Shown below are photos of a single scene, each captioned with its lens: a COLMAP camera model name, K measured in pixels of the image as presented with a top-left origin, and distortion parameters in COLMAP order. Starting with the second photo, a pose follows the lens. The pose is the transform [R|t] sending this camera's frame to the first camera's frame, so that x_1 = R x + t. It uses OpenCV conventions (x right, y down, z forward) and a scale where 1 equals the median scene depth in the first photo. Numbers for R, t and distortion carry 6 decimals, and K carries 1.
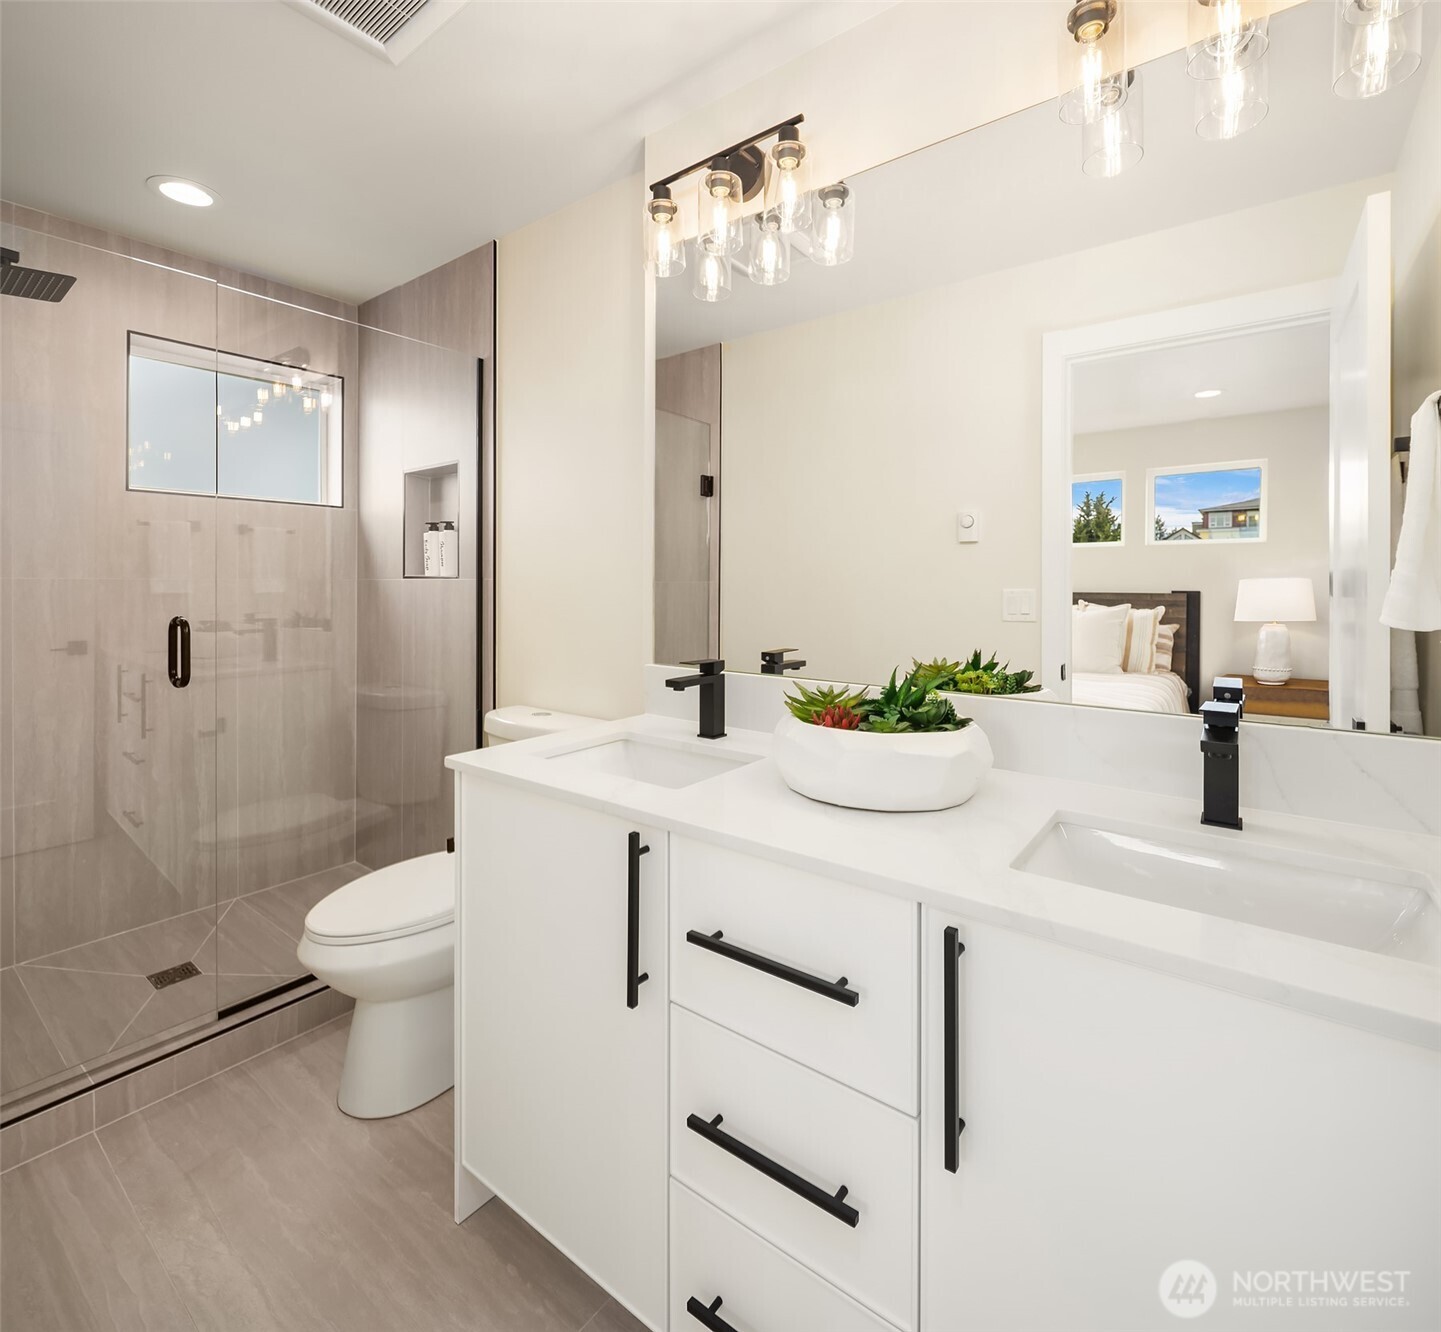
lens RADIAL K [[703.7, 0, 720.2], [0, 703.7, 570.1], [0, 0, 1]] dist [-0.000911, -0.003793]
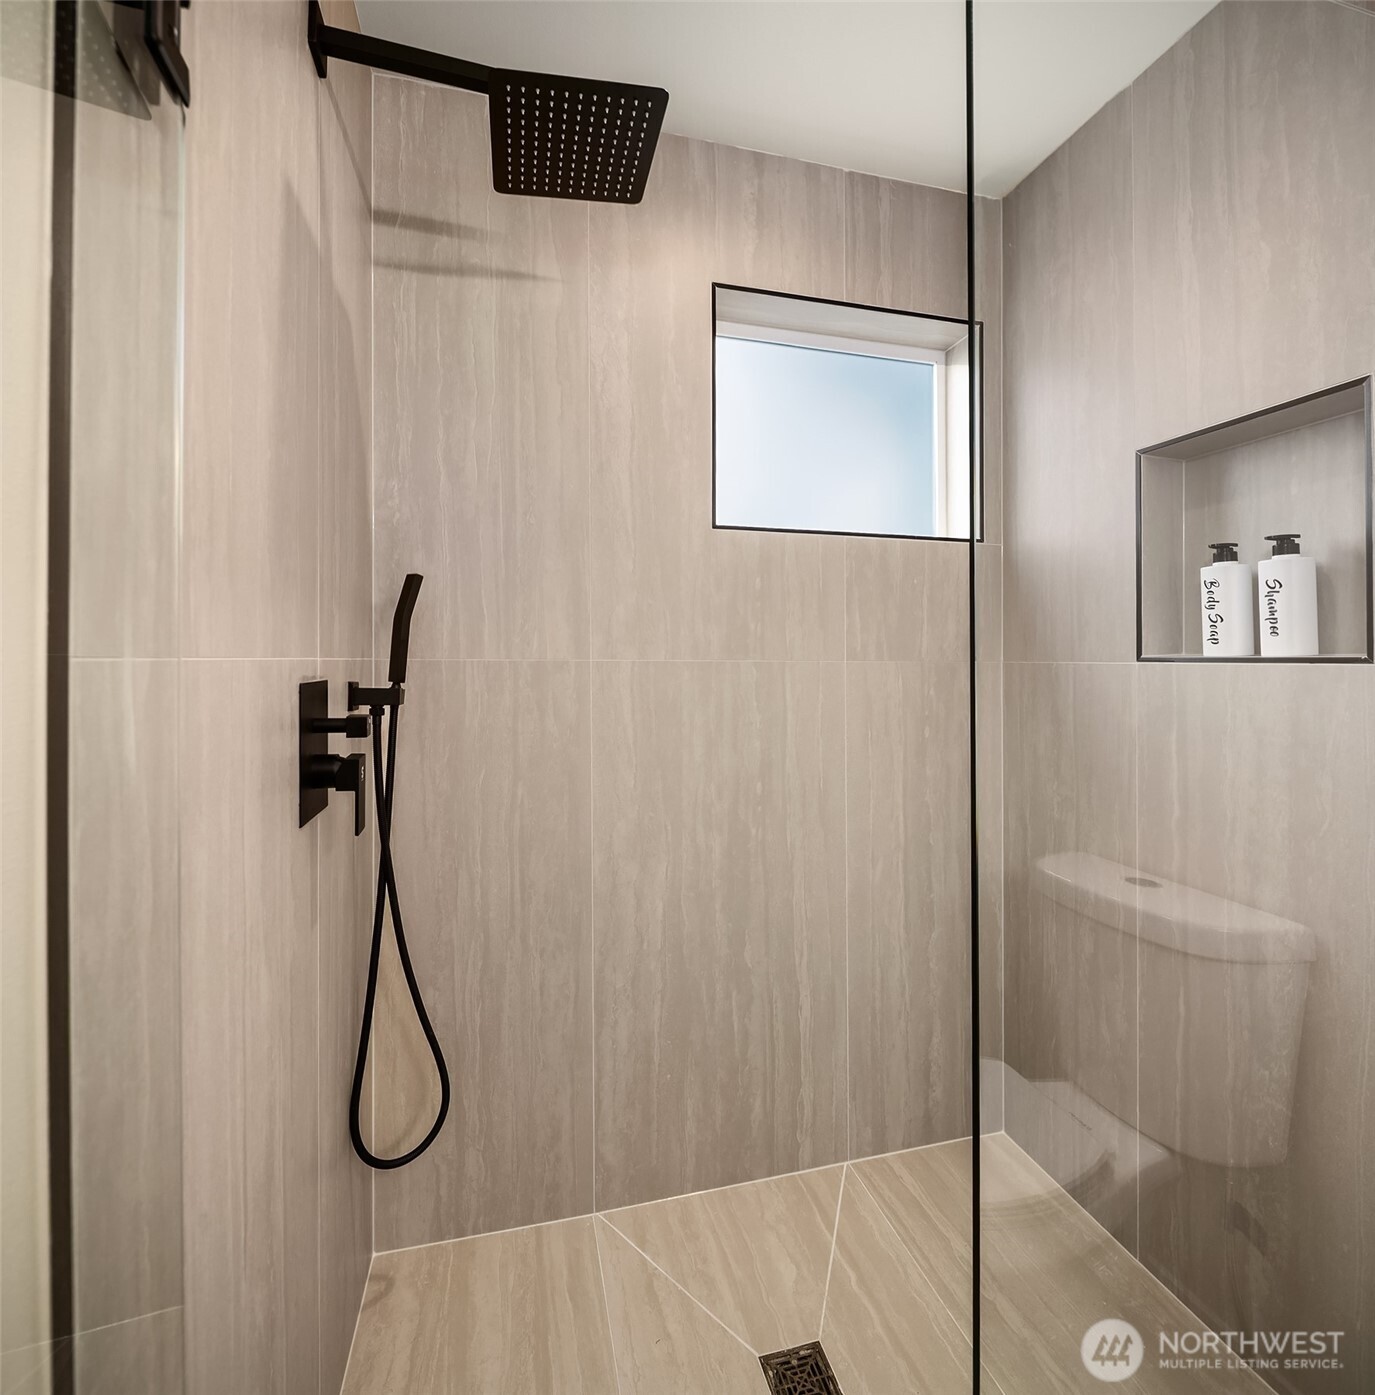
lens RADIAL K [[688.0, 0, 688.0], [0, 688.0, 651.8], [0, 0, 1]] dist [0.000958, 0.000099]
pose [[0.790582, -0.002848, -0.612350, -0.452782], [0.006477, 0.999972, 0.003710, 0.001312], [0.612322, -0.006899, 0.790578, 0.455813]]
